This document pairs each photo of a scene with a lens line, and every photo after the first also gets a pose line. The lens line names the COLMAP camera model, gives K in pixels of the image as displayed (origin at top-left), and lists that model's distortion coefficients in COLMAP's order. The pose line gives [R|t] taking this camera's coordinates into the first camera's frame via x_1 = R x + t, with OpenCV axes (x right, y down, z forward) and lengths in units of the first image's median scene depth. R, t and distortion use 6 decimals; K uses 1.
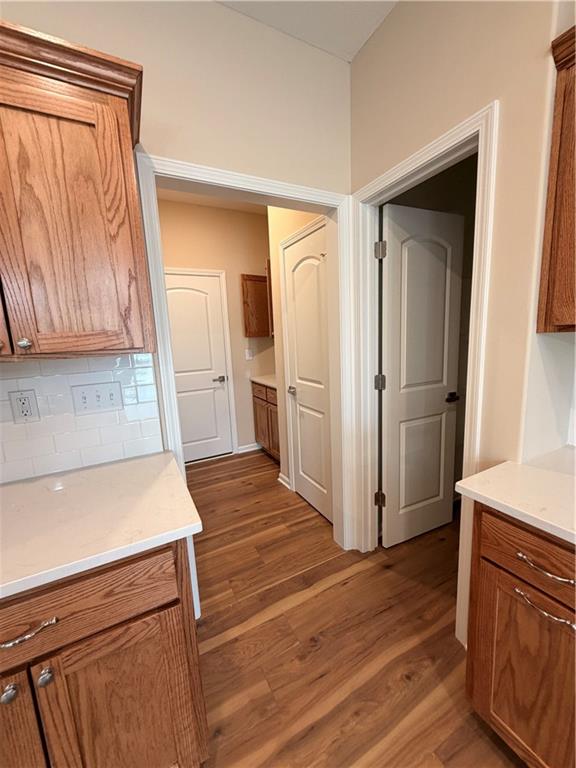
lens RADIAL K [[305.6, 0, 288.0], [0, 305.6, 384.0], [0, 0, 1]] dist [-0.000108, -0.000213]
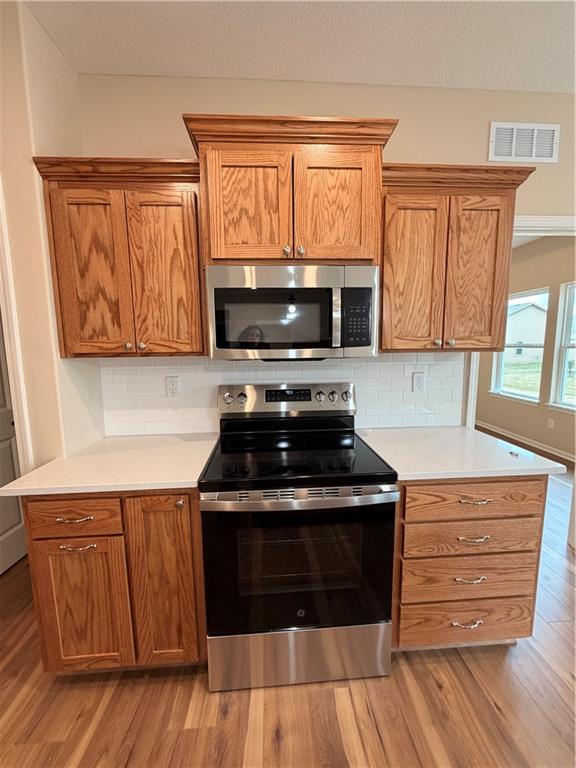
lens RADIAL K [[305.6, 0, 288.0], [0, 305.6, 384.0], [0, 0, 1]] dist [-0.000108, -0.000213]
pose [[0.415625, -0.069042, 0.906912, -0.004434], [0.134849, 0.990772, 0.013626, 0.032239], [-0.899484, 0.116633, 0.421100, -0.237202]]
